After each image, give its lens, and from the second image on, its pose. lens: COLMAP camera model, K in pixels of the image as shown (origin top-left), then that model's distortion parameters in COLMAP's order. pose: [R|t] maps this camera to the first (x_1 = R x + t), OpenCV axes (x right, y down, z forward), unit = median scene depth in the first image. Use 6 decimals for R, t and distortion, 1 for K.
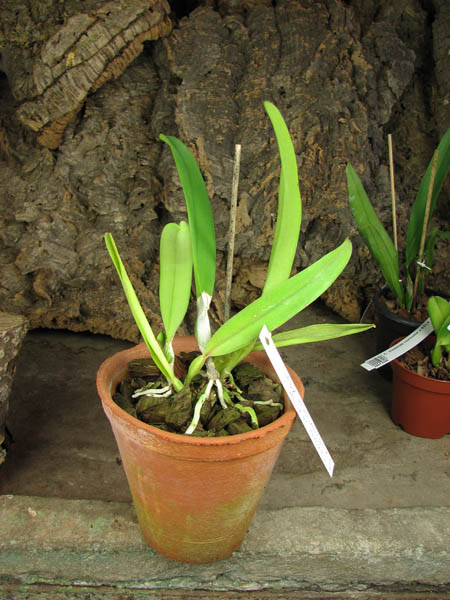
lens RADIAL K [[643.0, 0, 205.5], [0, 643.0, 291.3], [0, 0, 1]] dist [-0.213474, 0.280217]
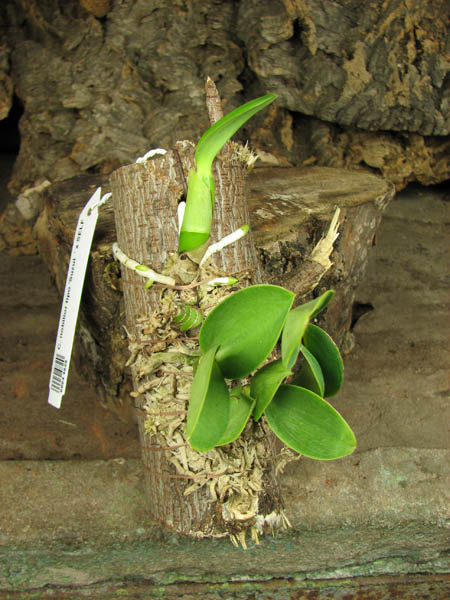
lens RADIAL K [[642.9, 0, 204.5], [0, 642.9, 289.2], [0, 0, 1]] dist [-0.206891, 0.261294]
pose [[0.995896, -0.075583, -0.049783, -0.105524], [0.080326, 0.991597, 0.101403, 0.049354], [0.041700, -0.104986, 0.993599, 0.204932]]
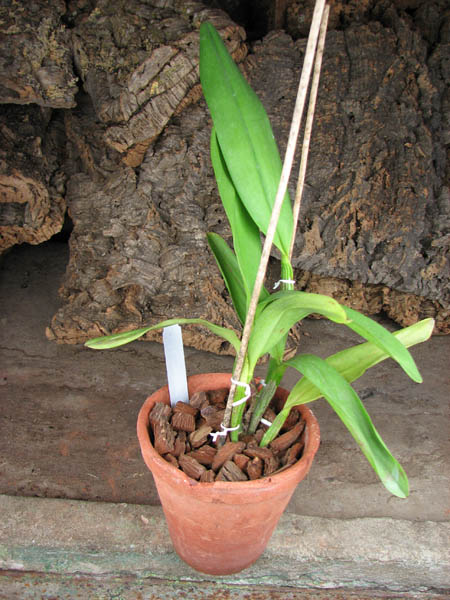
lens RADIAL K [[643.5, 0, 208.2], [0, 643.5, 286.0], [0, 0, 1]] dist [-0.202888, 0.253553]
pose [[0.997969, 0.011276, -0.062691, -0.051531], [-0.007574, 0.998230, 0.058979, -0.095180], [0.063245, -0.058385, 0.996289, -0.094265]]
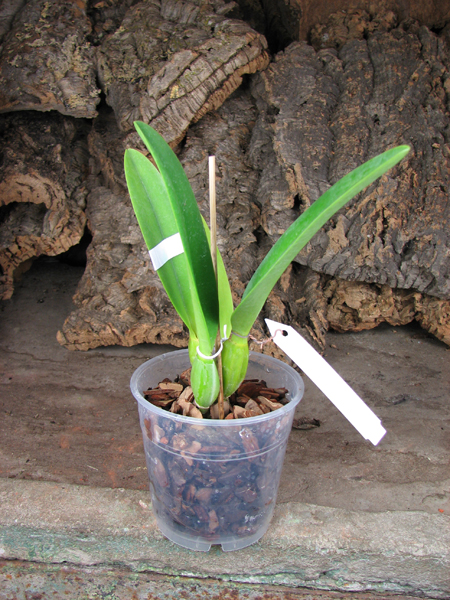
lens RADIAL K [[642.9, 0, 204.5], [0, 642.9, 289.2], [0, 0, 1]] dist [-0.206891, 0.261294]
pose [[0.991511, 0.005516, -0.129906, -0.023227], [-0.014502, 0.997557, -0.068330, 0.037112], [0.129211, 0.069634, 0.989169, -0.036903]]
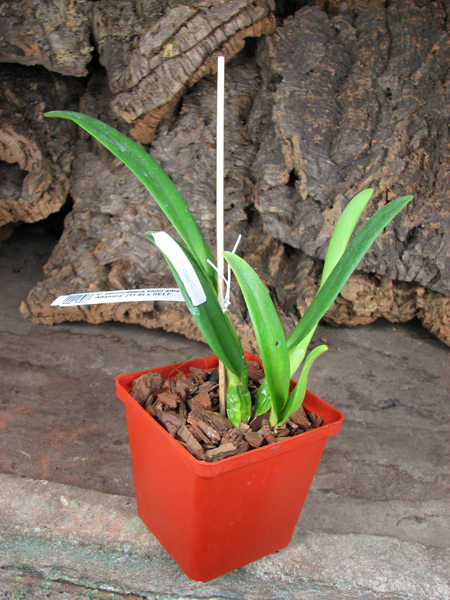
lens RADIAL K [[643.5, 0, 208.2], [0, 643.5, 286.0], [0, 0, 1]] dist [-0.202888, 0.253553]
pose [[0.984334, 0.073919, -0.160068, 0.029155], [-0.084505, 0.994593, -0.060359, 0.047600], [0.154741, 0.072940, 0.985259, 0.066561]]
